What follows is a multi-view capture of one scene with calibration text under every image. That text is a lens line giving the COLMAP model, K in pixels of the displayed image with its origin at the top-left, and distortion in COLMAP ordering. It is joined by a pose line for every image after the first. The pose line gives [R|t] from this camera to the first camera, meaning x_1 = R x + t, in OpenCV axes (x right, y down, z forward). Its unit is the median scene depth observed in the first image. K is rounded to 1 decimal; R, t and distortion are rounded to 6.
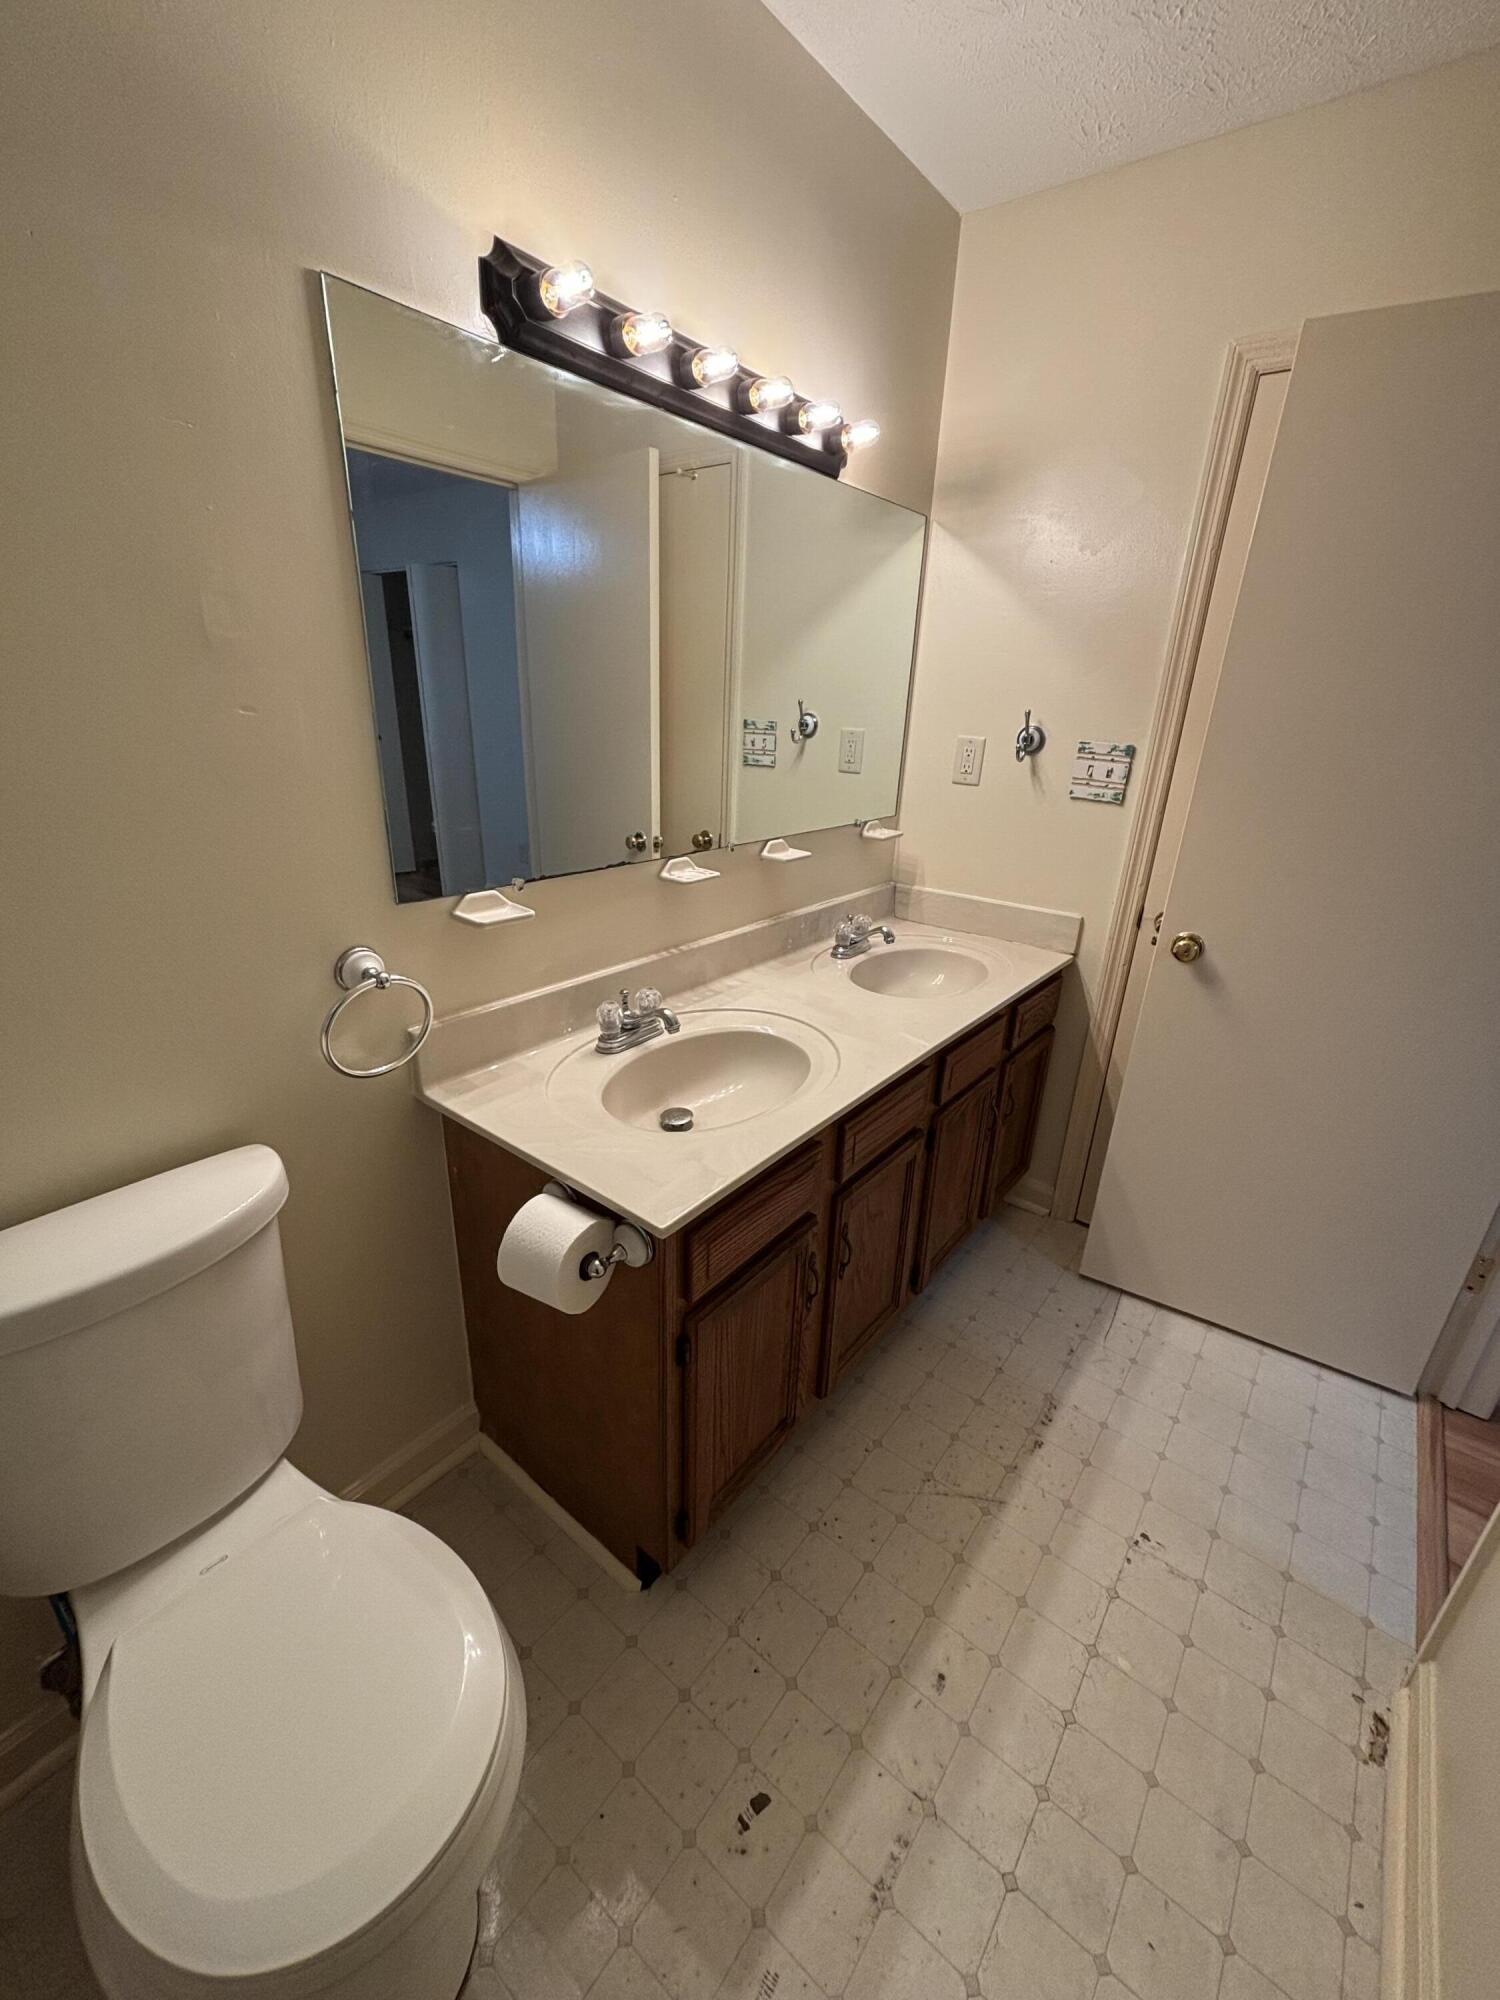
lens RADIAL K [[805.6, 0, 752.5], [0, 805.6, 1005.8], [0, 0, 1]] dist [-0.001811, 0.001094]
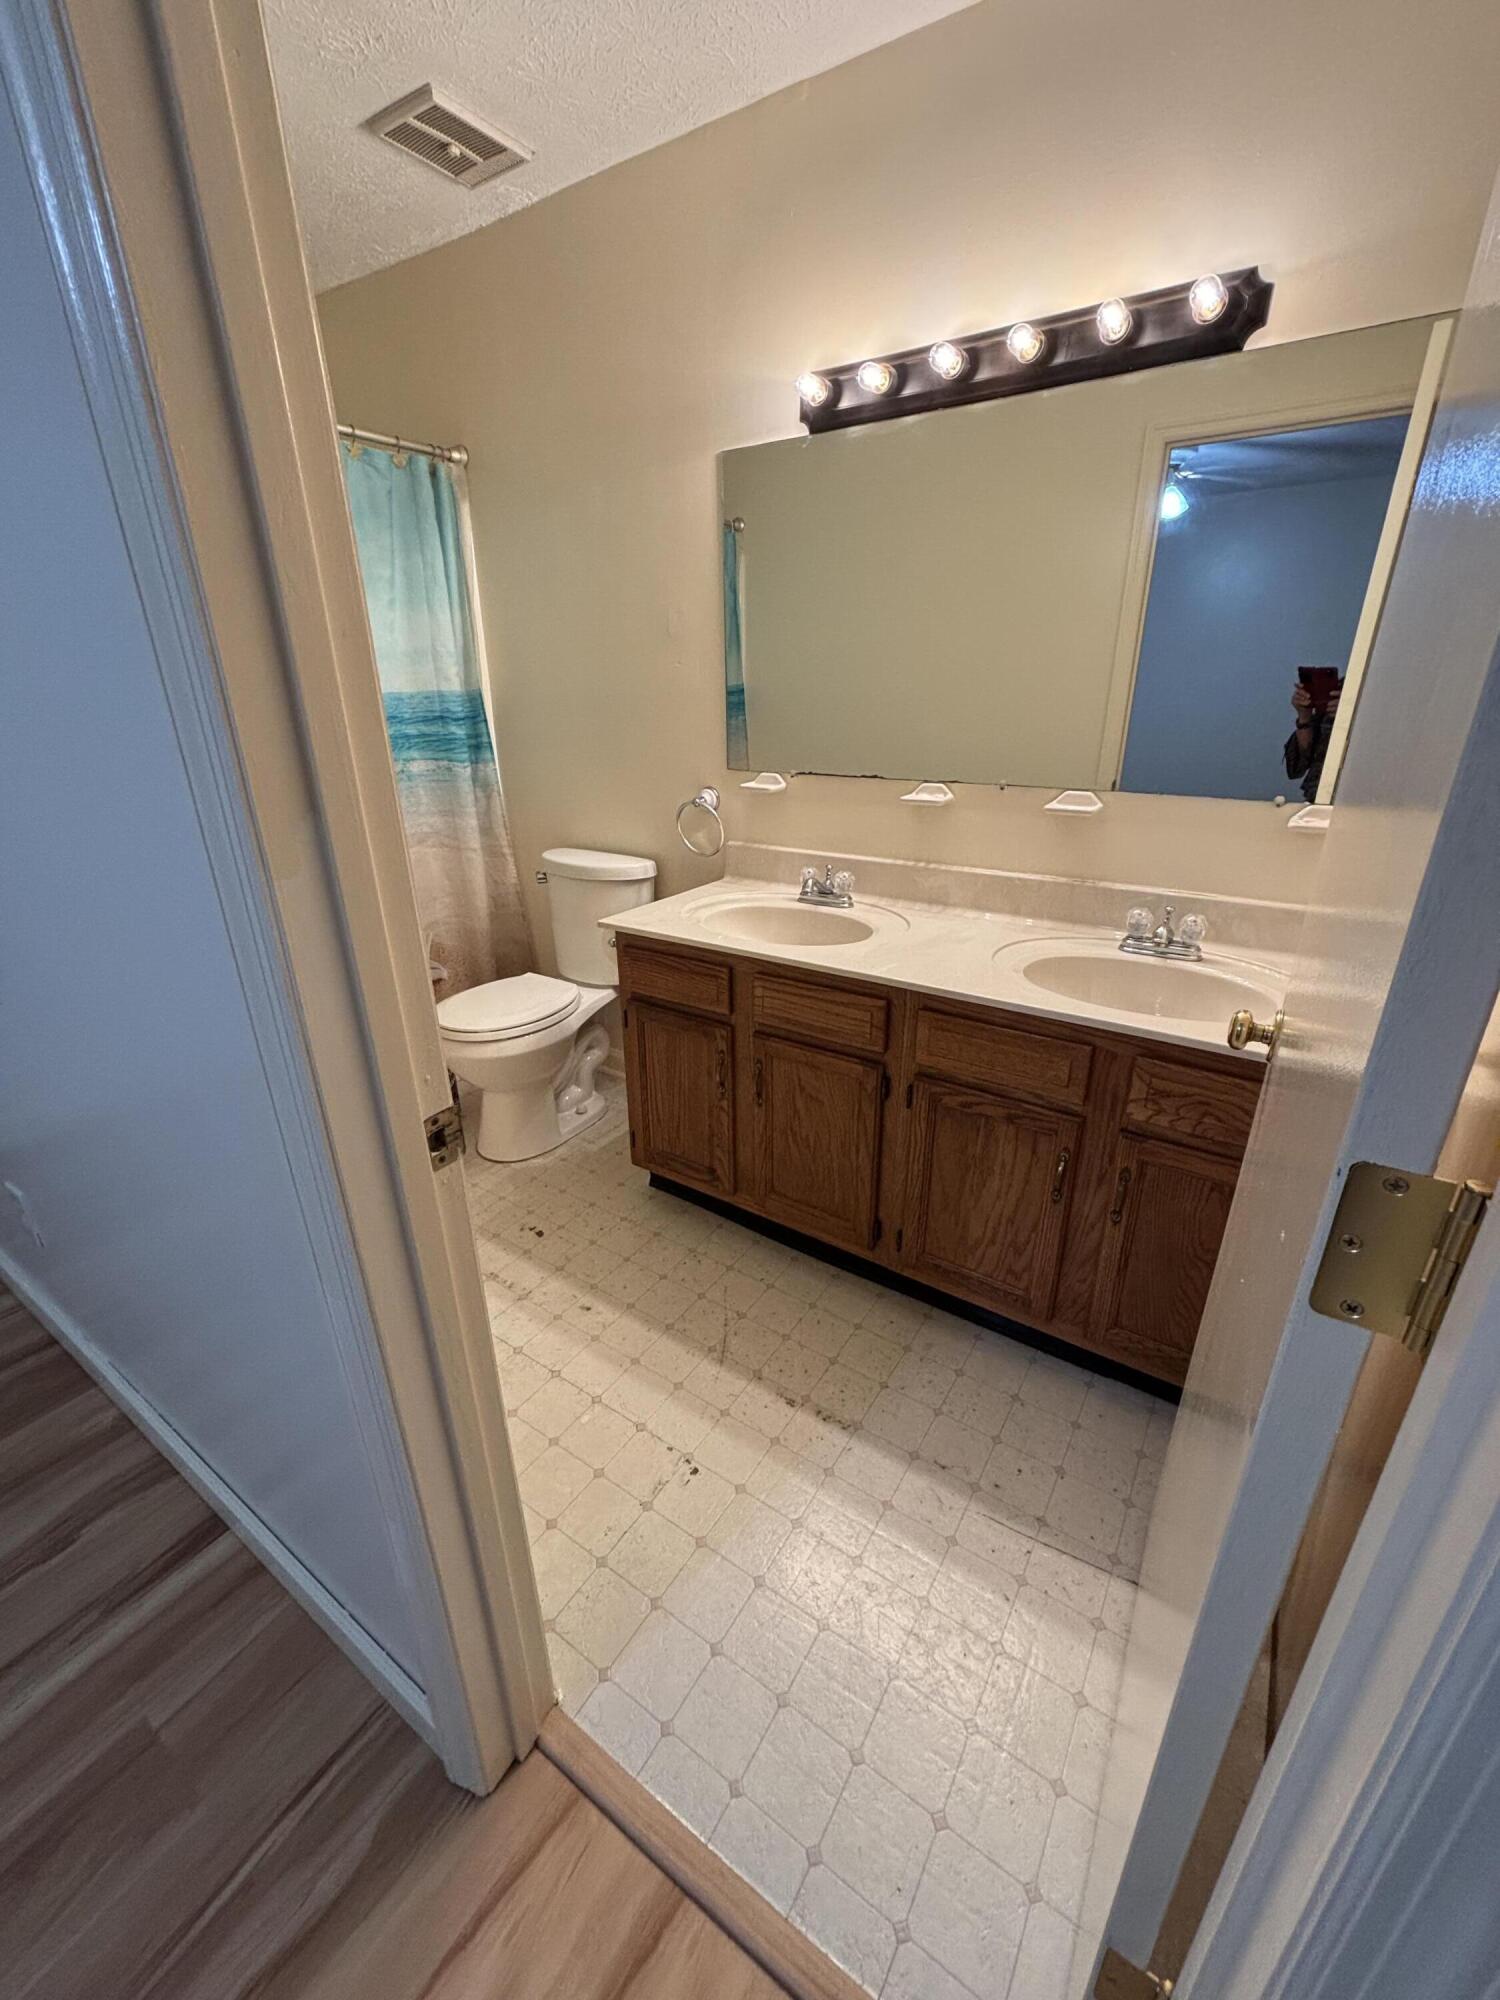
lens RADIAL K [[805.6, 0, 743.9], [0, 805.6, 997.1], [0, 0, 1]] dist [-0.001811, 0.001094]
pose [[0.078126, 0.335203, -0.938901, 1.179717], [-0.344720, 0.892771, 0.290049, -0.164207], [0.935449, 0.300998, 0.185300, 0.668731]]
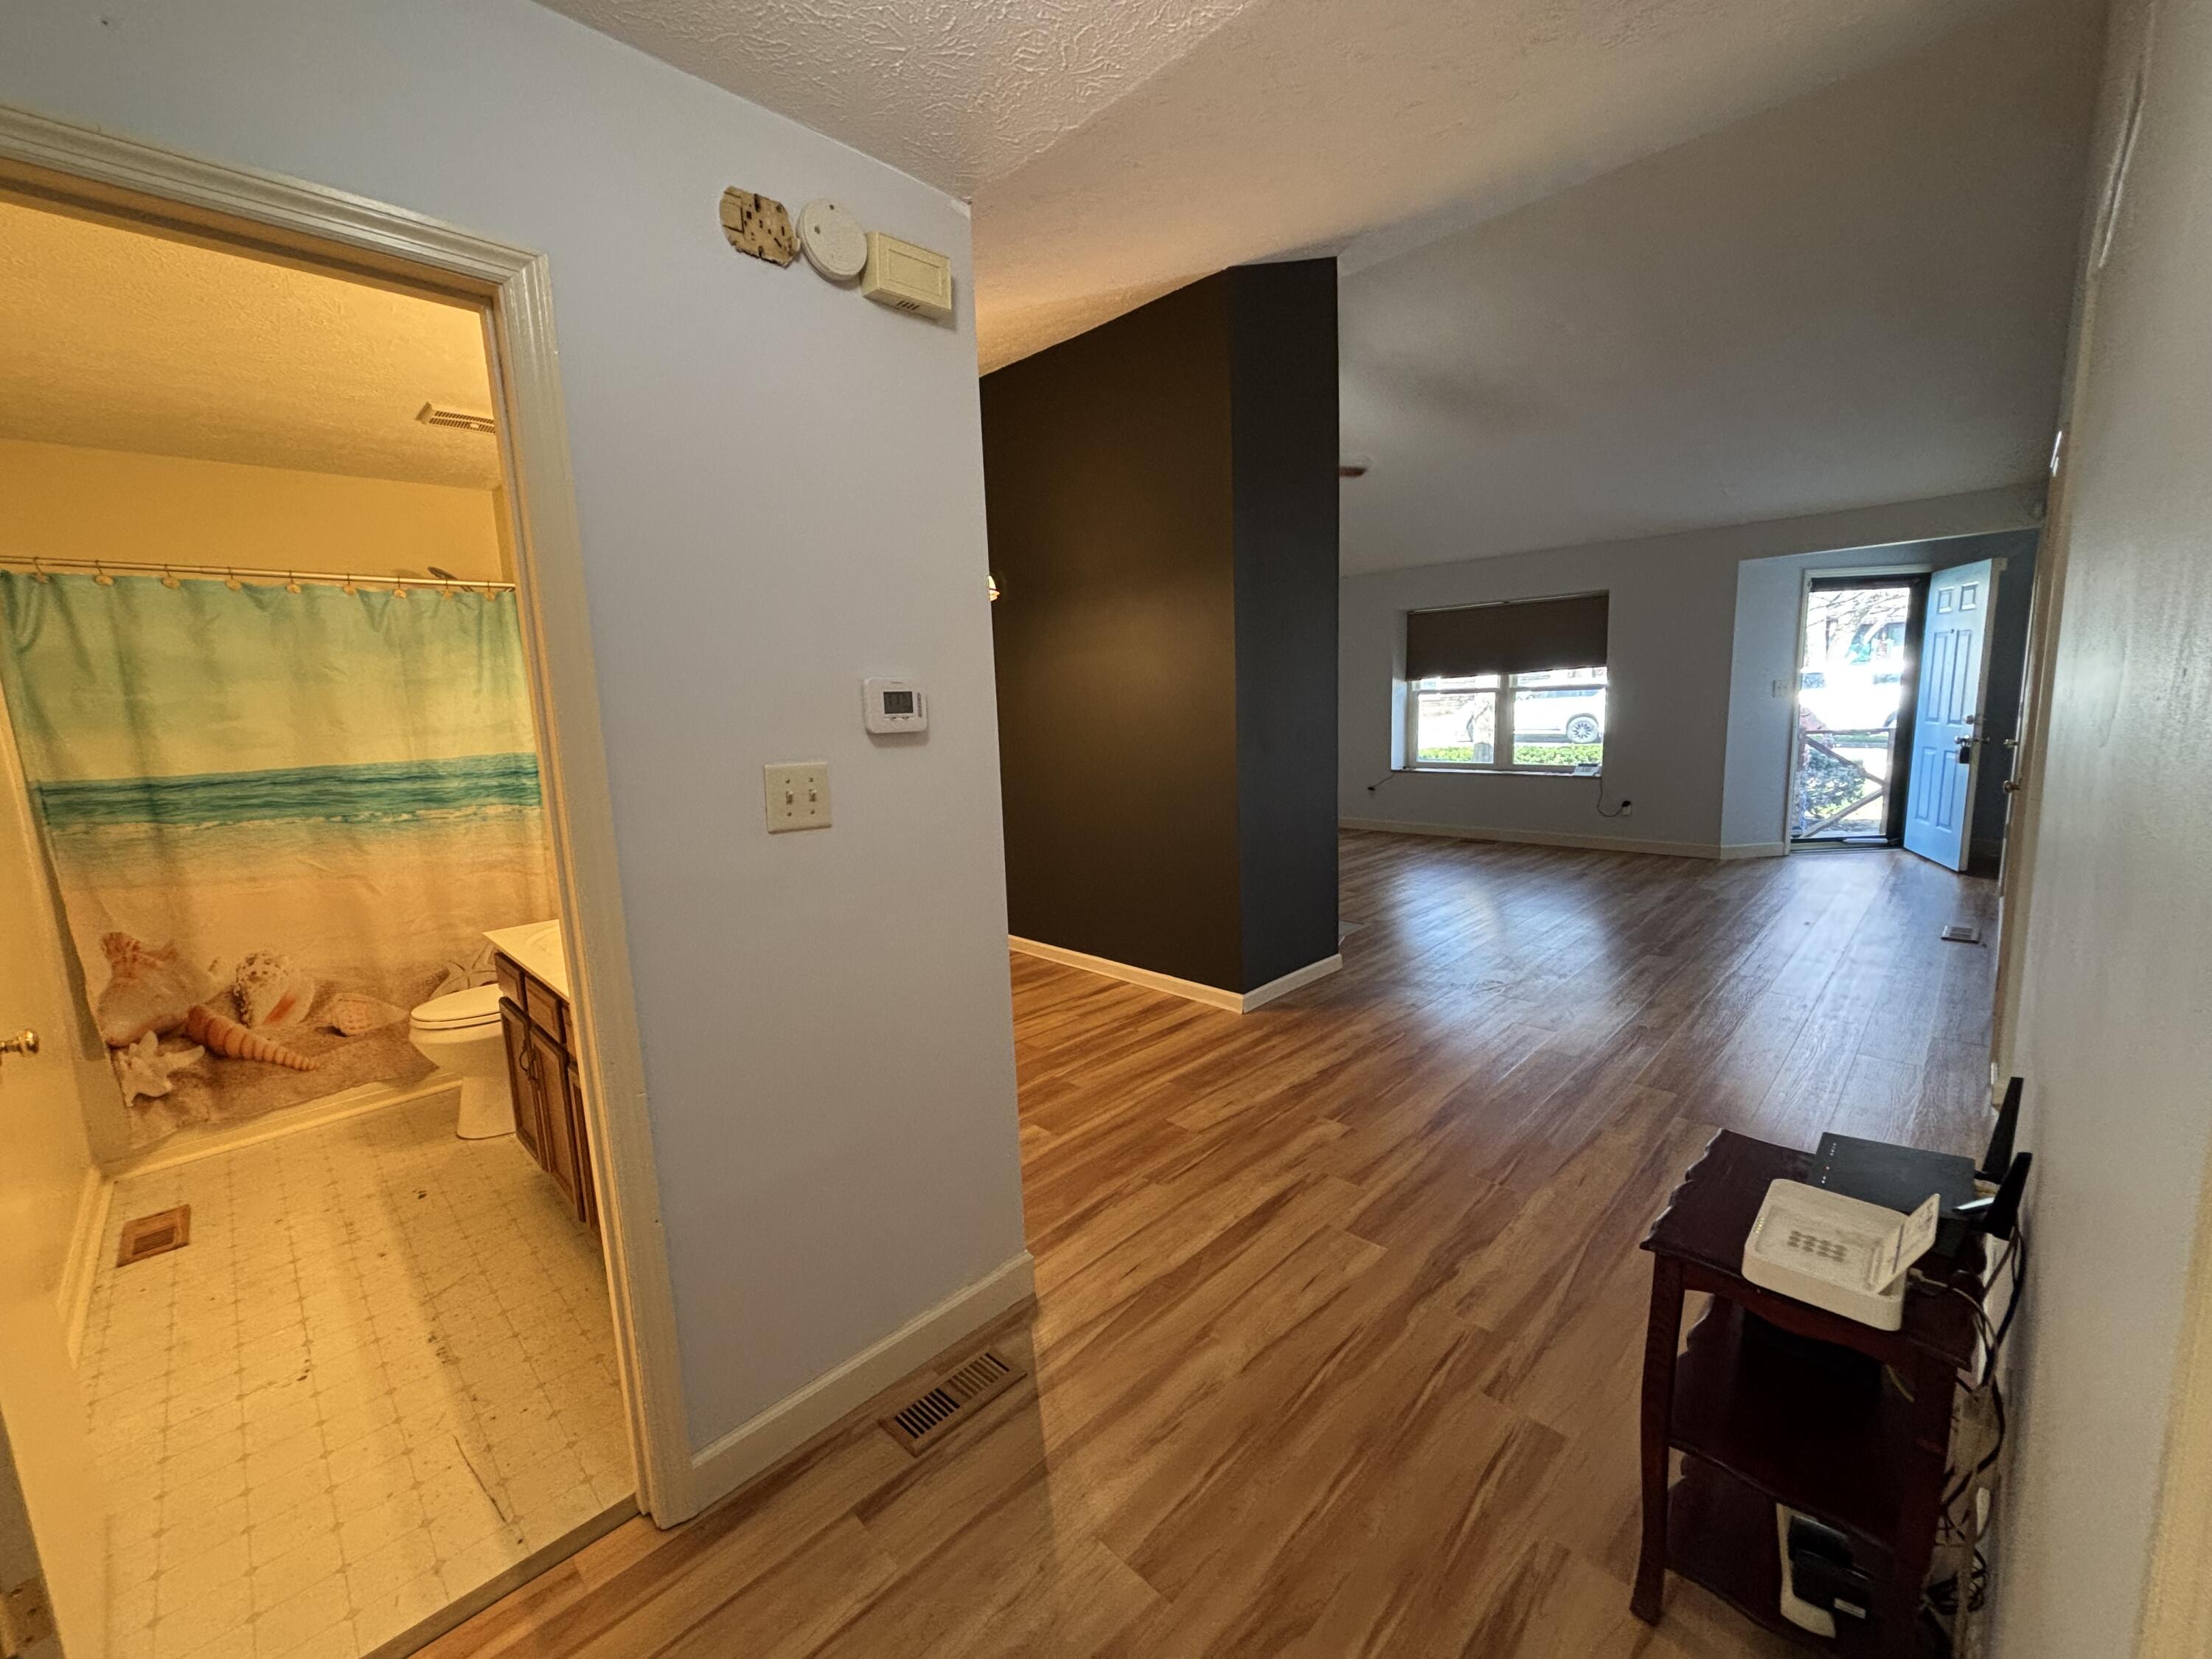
lens RADIAL K [[891.0, 0, 1111.9], [0, 891.0, 825.3], [0, 0, 1]] dist [-0.001811, 0.001094]
pose [[-0.111759, 0.115064, -0.987051, 1.530593], [-0.322991, 0.935138, 0.145583, -0.696013], [0.939780, 0.335078, -0.067346, 1.890057]]
